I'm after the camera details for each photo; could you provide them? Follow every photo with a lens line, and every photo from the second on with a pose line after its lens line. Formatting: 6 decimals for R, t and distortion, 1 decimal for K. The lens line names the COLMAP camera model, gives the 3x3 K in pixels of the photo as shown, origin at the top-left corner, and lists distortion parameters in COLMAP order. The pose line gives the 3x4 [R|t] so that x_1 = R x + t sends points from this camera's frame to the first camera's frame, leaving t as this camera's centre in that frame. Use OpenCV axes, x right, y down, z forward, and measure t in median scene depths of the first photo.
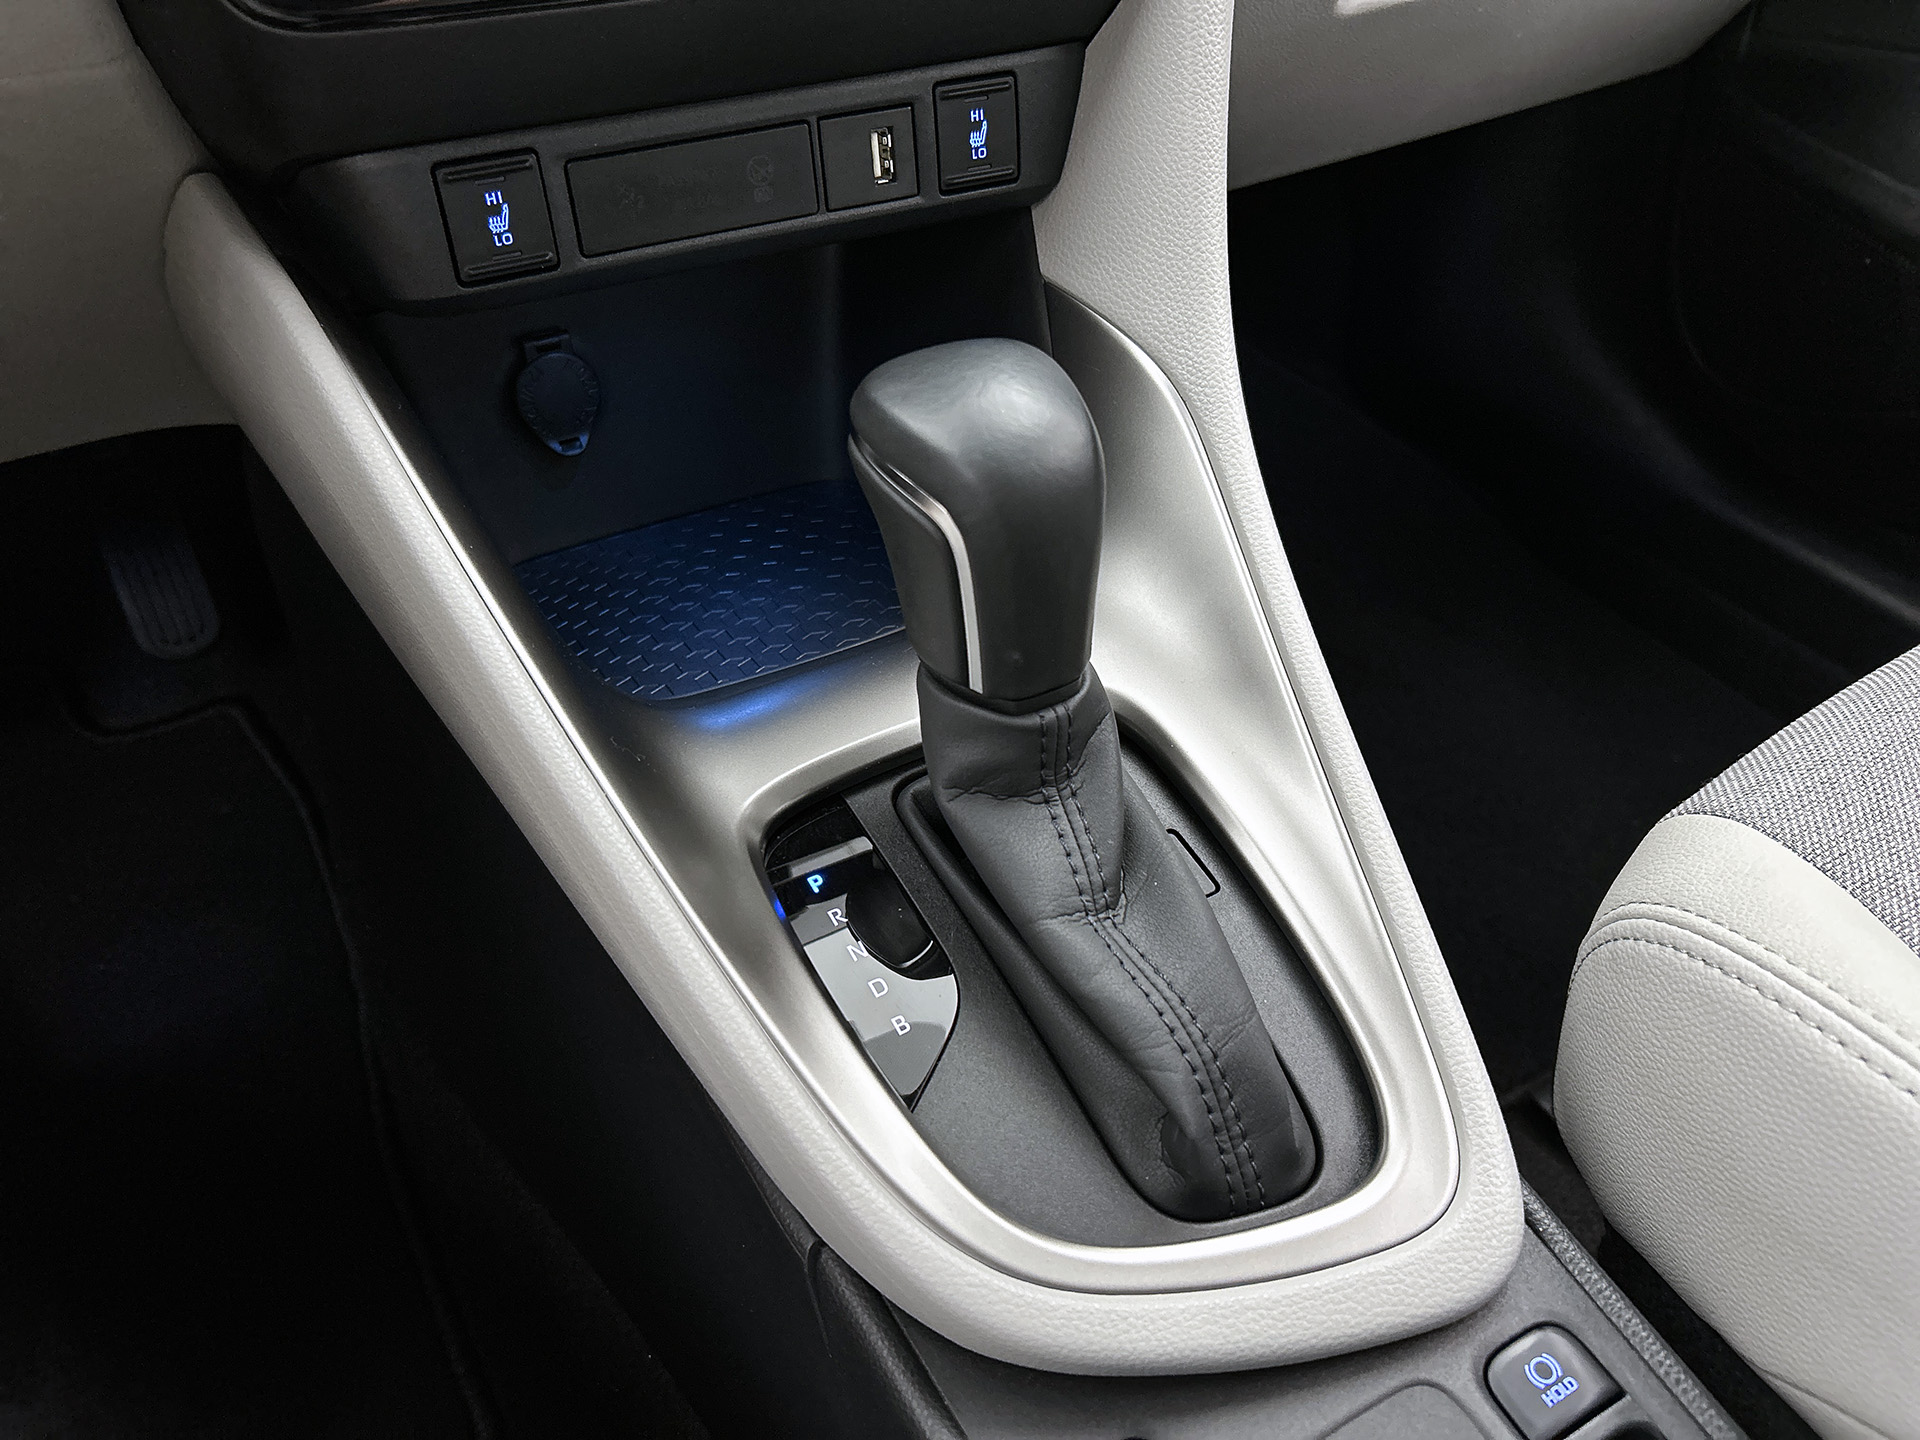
lens RADIAL K [[1469.3, 0, 968.4], [0, 1469.3, 707.8], [0, 0, 1]] dist [0.025212, -0.009503]
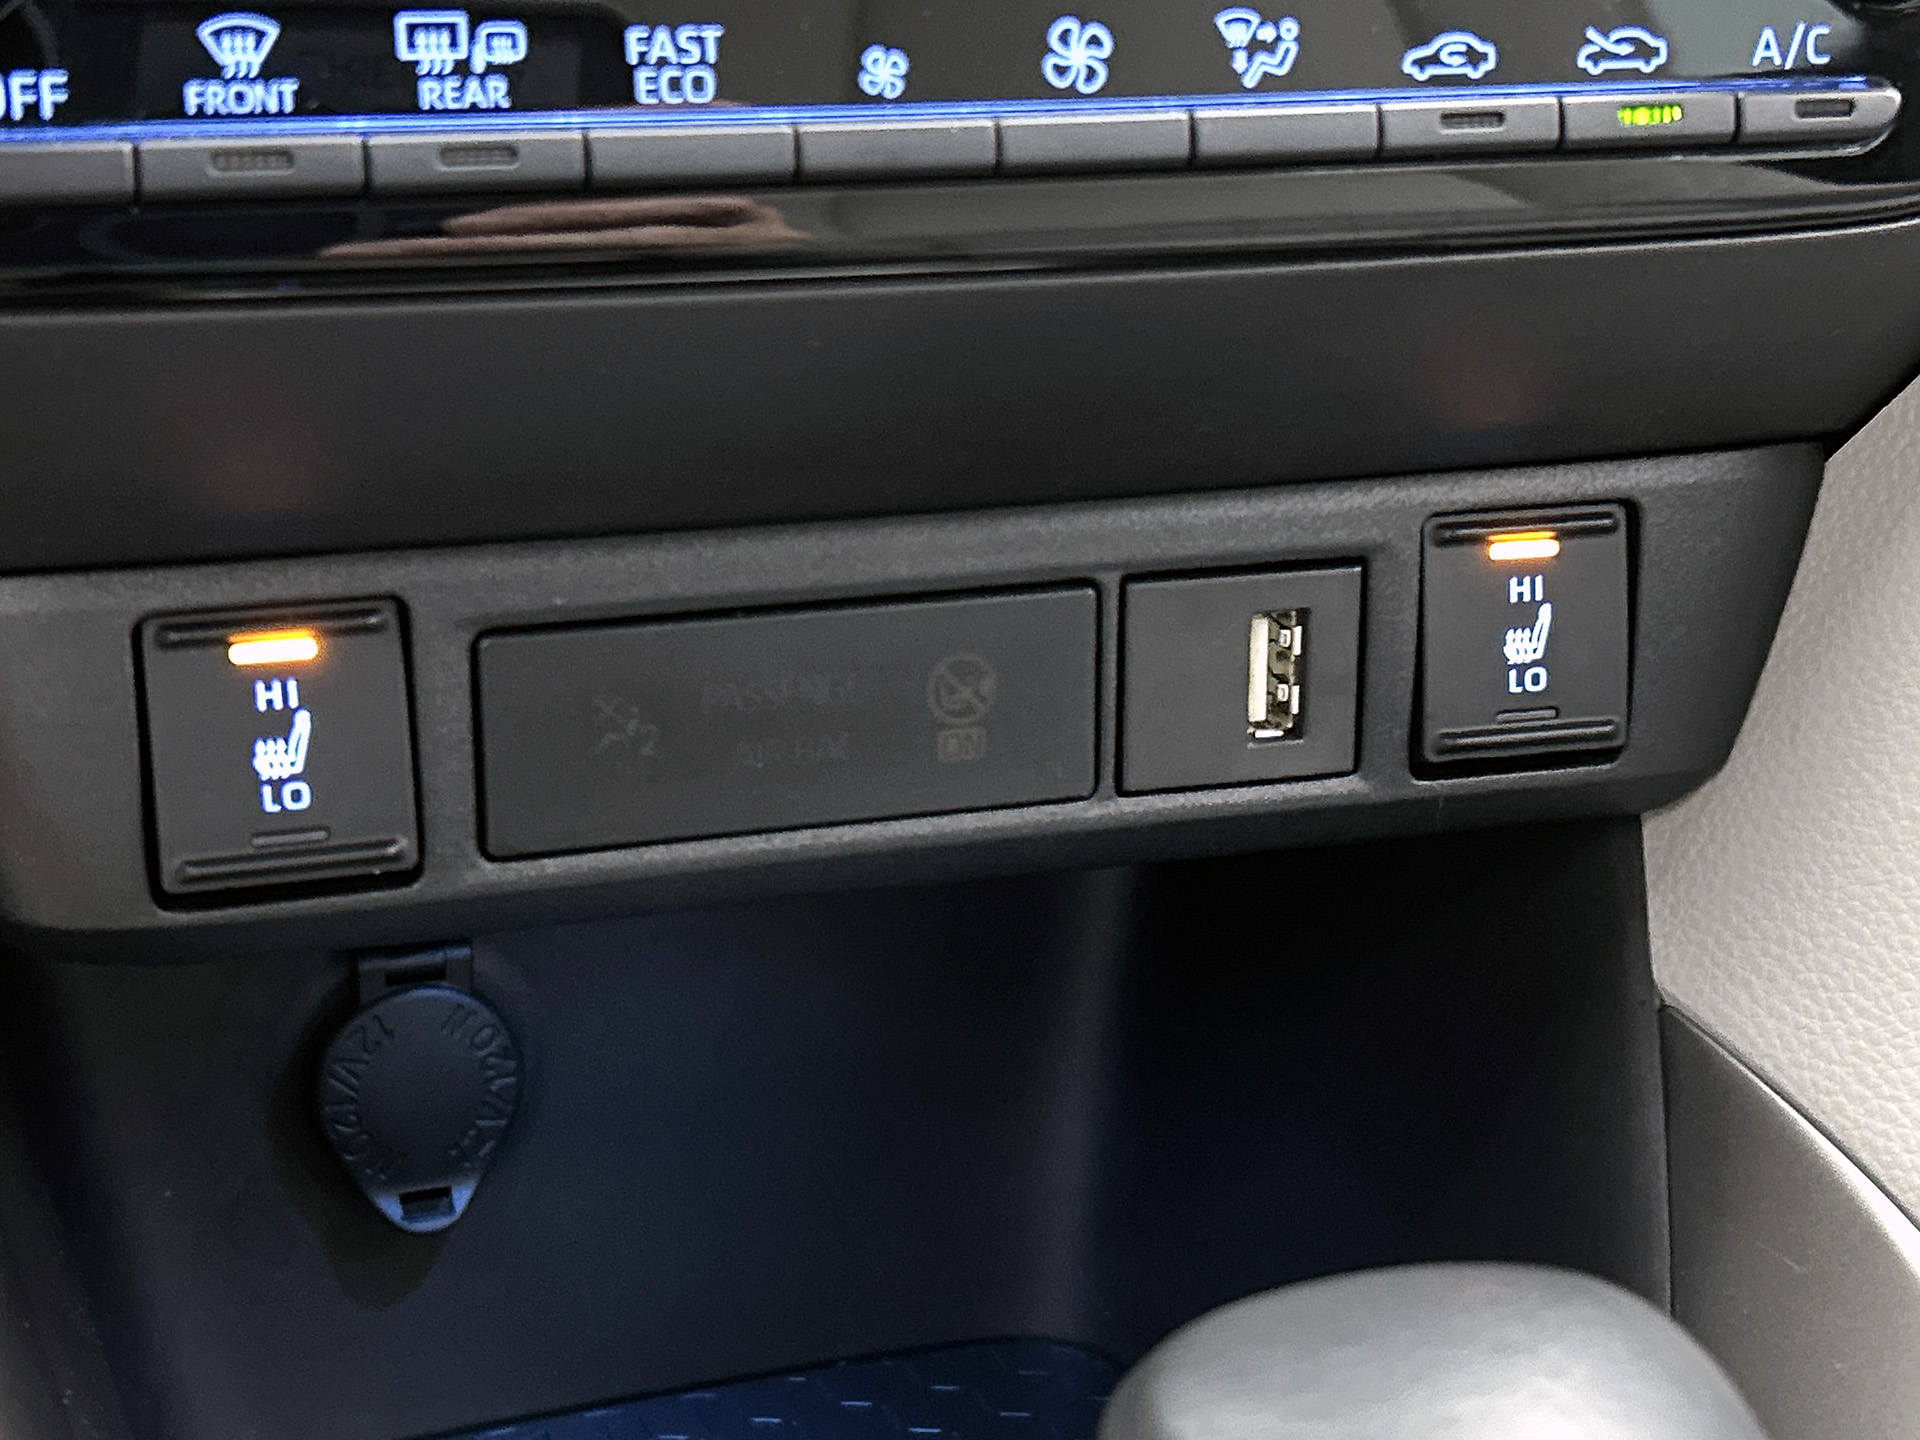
lens RADIAL K [[2953.0, 0, 960.0], [0, 2953.0, 720.0], [0, 0, 1]] dist [0.229043, -0.783563]
pose [[0.983691, 0.108410, -0.143522, -0.025858], [-0.141064, 0.960051, -0.241667, -0.157732], [0.111589, 0.257971, 0.959687, 0.231674]]
